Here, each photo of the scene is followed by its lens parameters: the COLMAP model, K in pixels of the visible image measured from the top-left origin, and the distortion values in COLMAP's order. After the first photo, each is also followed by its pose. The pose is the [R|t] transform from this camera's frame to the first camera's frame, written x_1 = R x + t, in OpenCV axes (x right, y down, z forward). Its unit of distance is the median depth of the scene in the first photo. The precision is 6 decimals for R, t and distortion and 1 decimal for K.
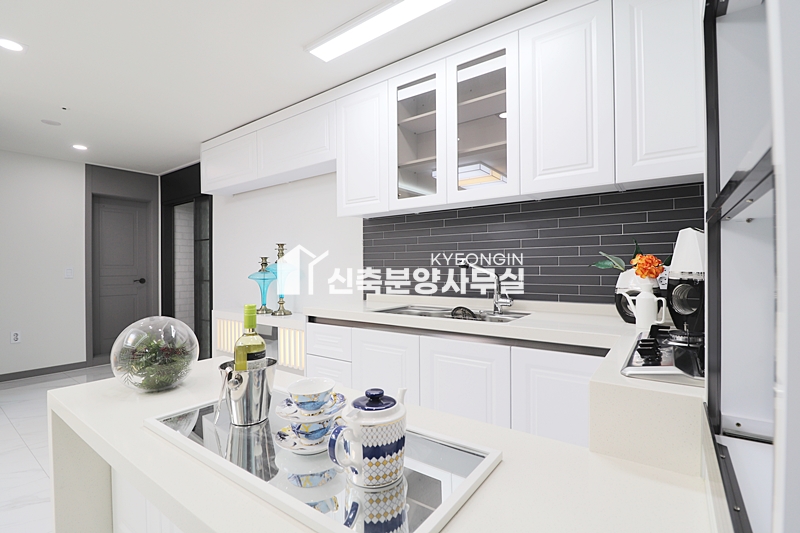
lens RADIAL K [[370.1, 0, 403.2], [0, 370.1, 266.5], [0, 0, 1]] dist [0.000870, -0.012378]
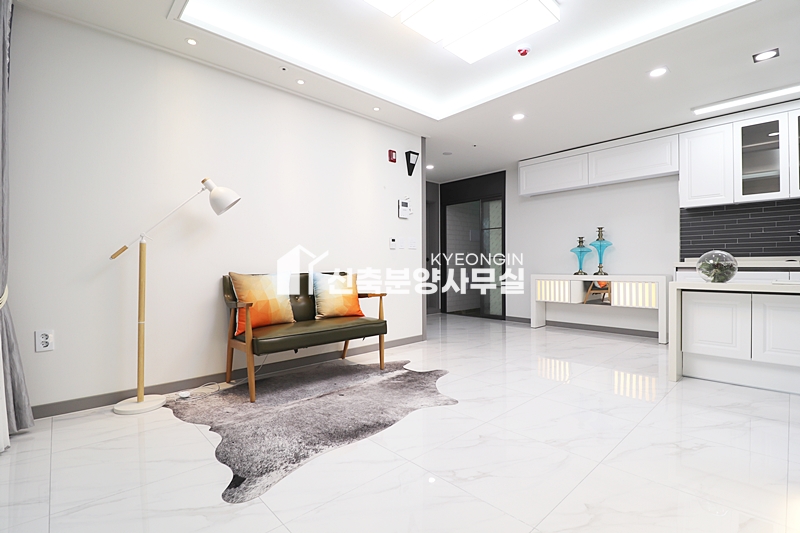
lens RADIAL K [[370.1, 0, 403.2], [0, 370.1, 266.5], [0, 0, 1]] dist [0.000870, -0.012378]
pose [[0.981705, 0.002012, -0.190399, -0.939636], [-0.000792, 0.999979, 0.006486, 0.098179], [0.190408, -0.006217, 0.981685, -0.693131]]
